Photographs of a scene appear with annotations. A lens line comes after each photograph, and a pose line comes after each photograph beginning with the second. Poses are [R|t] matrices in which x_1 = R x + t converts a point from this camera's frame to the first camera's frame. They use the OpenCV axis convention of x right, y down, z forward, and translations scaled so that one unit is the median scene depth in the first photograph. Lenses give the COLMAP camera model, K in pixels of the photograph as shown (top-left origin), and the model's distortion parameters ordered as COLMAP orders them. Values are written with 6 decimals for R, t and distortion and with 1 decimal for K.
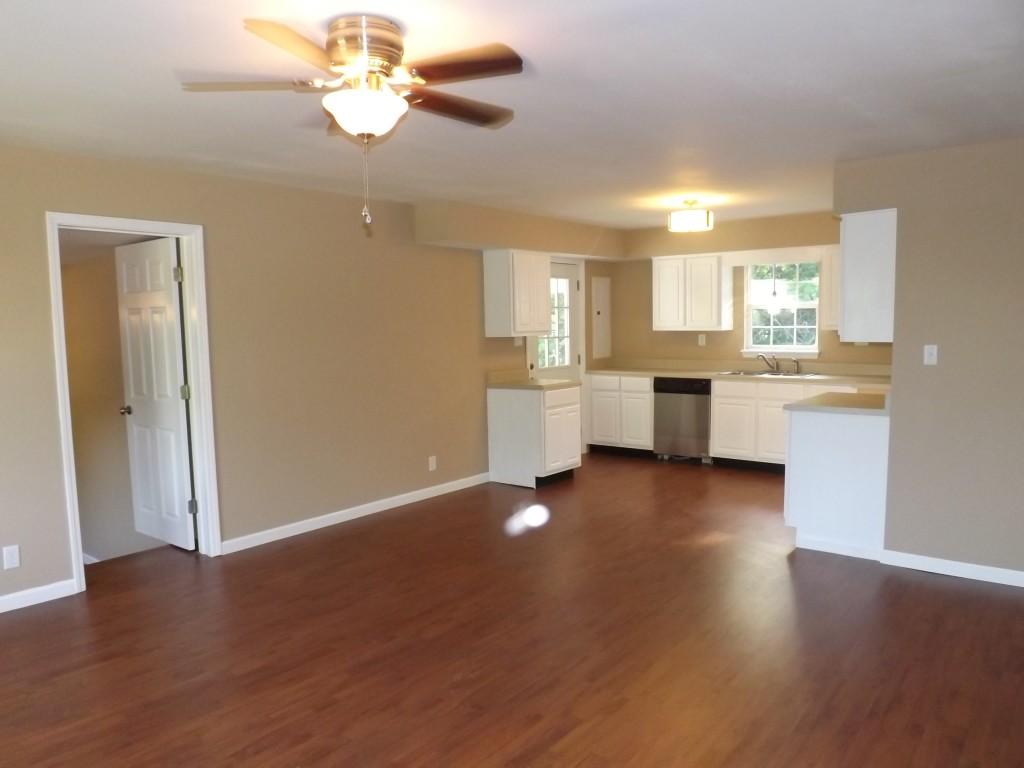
lens RADIAL K [[741.3, 0, 503.7], [0, 741.3, 389.8], [0, 0, 1]] dist [-0.059905, 0.014334]
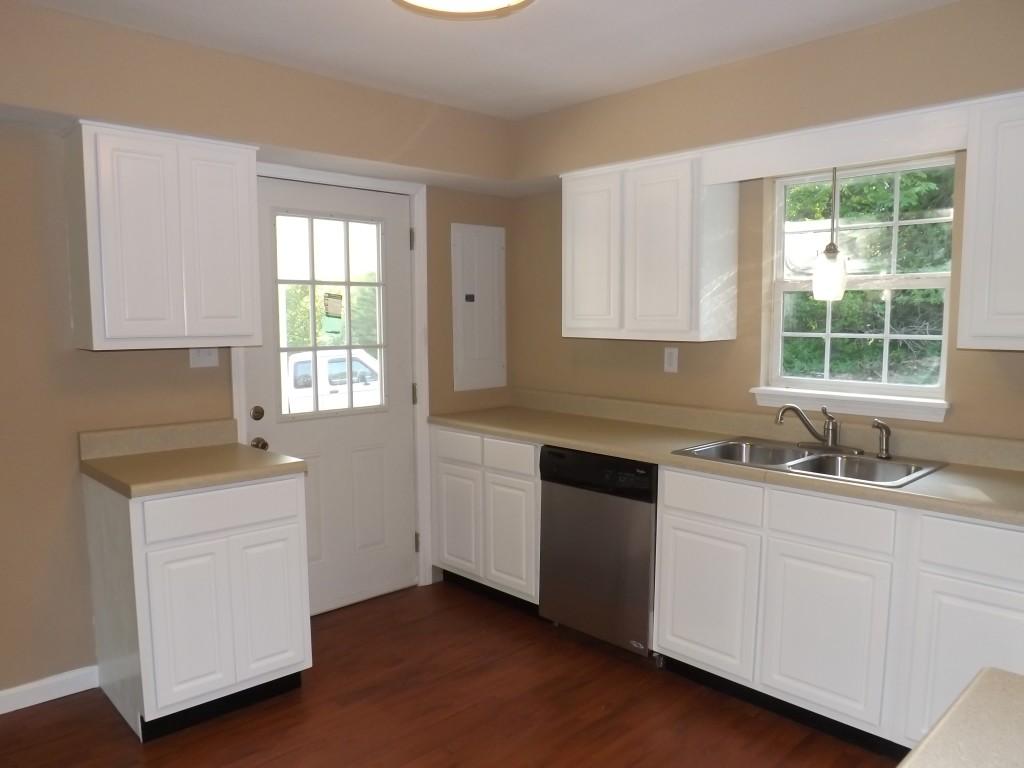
lens RADIAL K [[741.3, 0, 512.2], [0, 741.3, 387.1], [0, 0, 1]] dist [-0.059905, 0.014334]
pose [[0.991546, 0.029876, -0.126270, 0.249166], [-0.029273, 0.999549, 0.006633, -0.055451], [0.126412, -0.002881, 0.991974, 0.588487]]
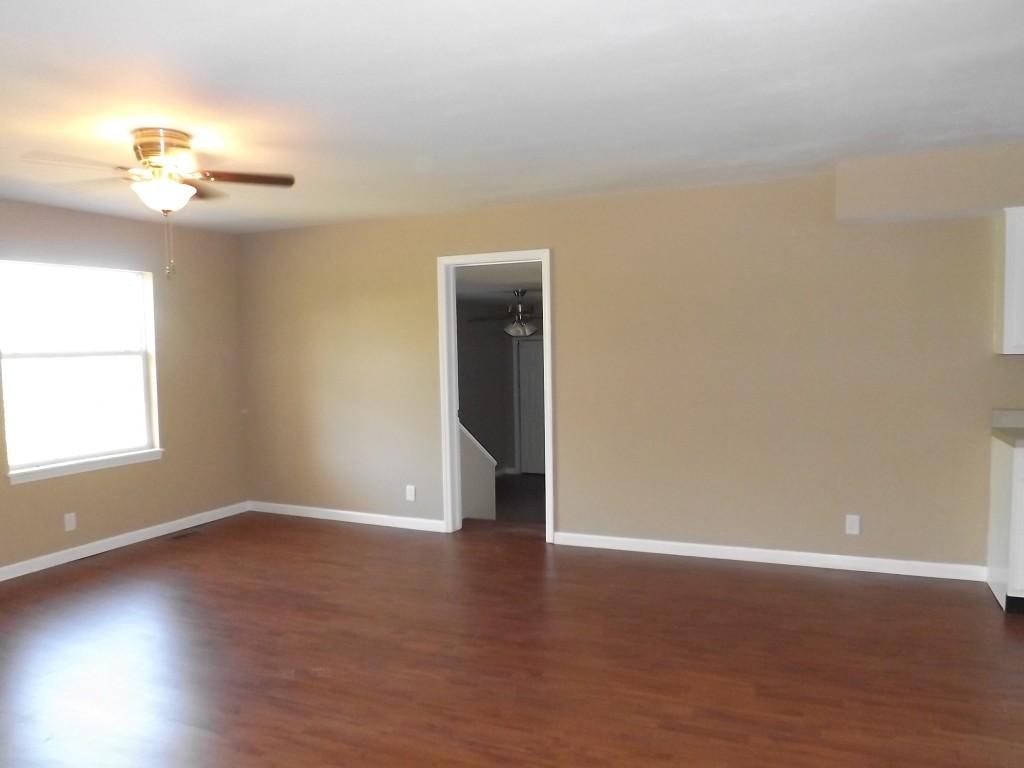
lens RADIAL K [[741.3, 0, 509.3], [0, 741.3, 387.9], [0, 0, 1]] dist [-0.059905, 0.014334]
pose [[0.259858, 0.070499, -0.963070, 0.433206], [-0.074266, 0.995837, 0.052859, -0.041905], [0.962787, 0.057787, 0.264012, 0.409693]]
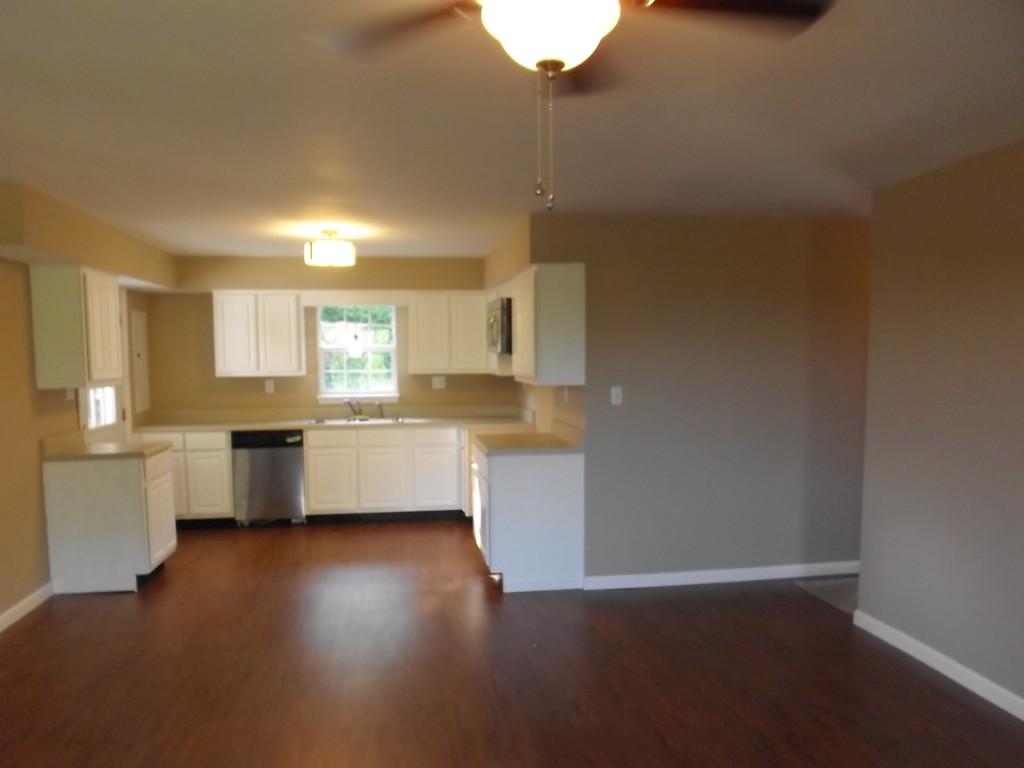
lens RADIAL K [[741.3, 0, 507.8], [0, 741.3, 415.4], [0, 0, 1]] dist [-0.059905, 0.014334]
pose [[0.674398, -0.047721, 0.736825, -0.212615], [0.064740, 0.997888, 0.005374, -0.020100], [-0.735525, 0.044078, 0.676063, 0.200545]]
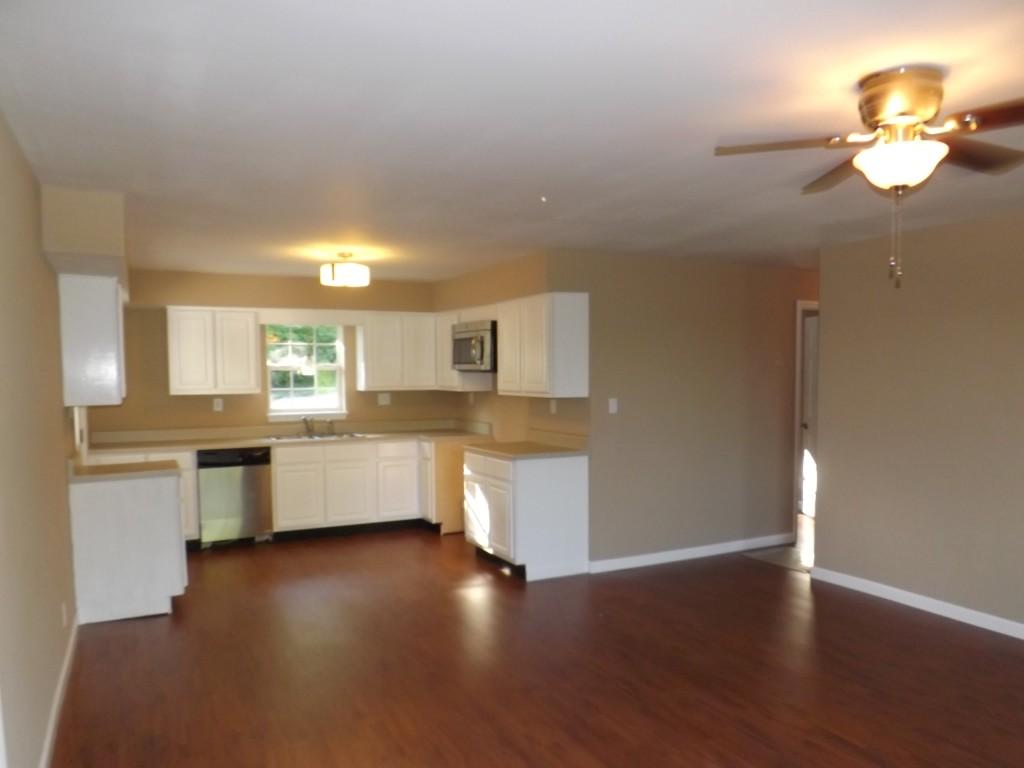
lens RADIAL K [[741.3, 0, 513.0], [0, 741.3, 416.2], [0, 0, 1]] dist [-0.059905, 0.014334]
pose [[0.411798, -0.036955, 0.910526, -0.414231], [0.086684, 0.996235, 0.001229, -0.026727], [-0.907143, 0.078422, 0.413451, 0.347663]]
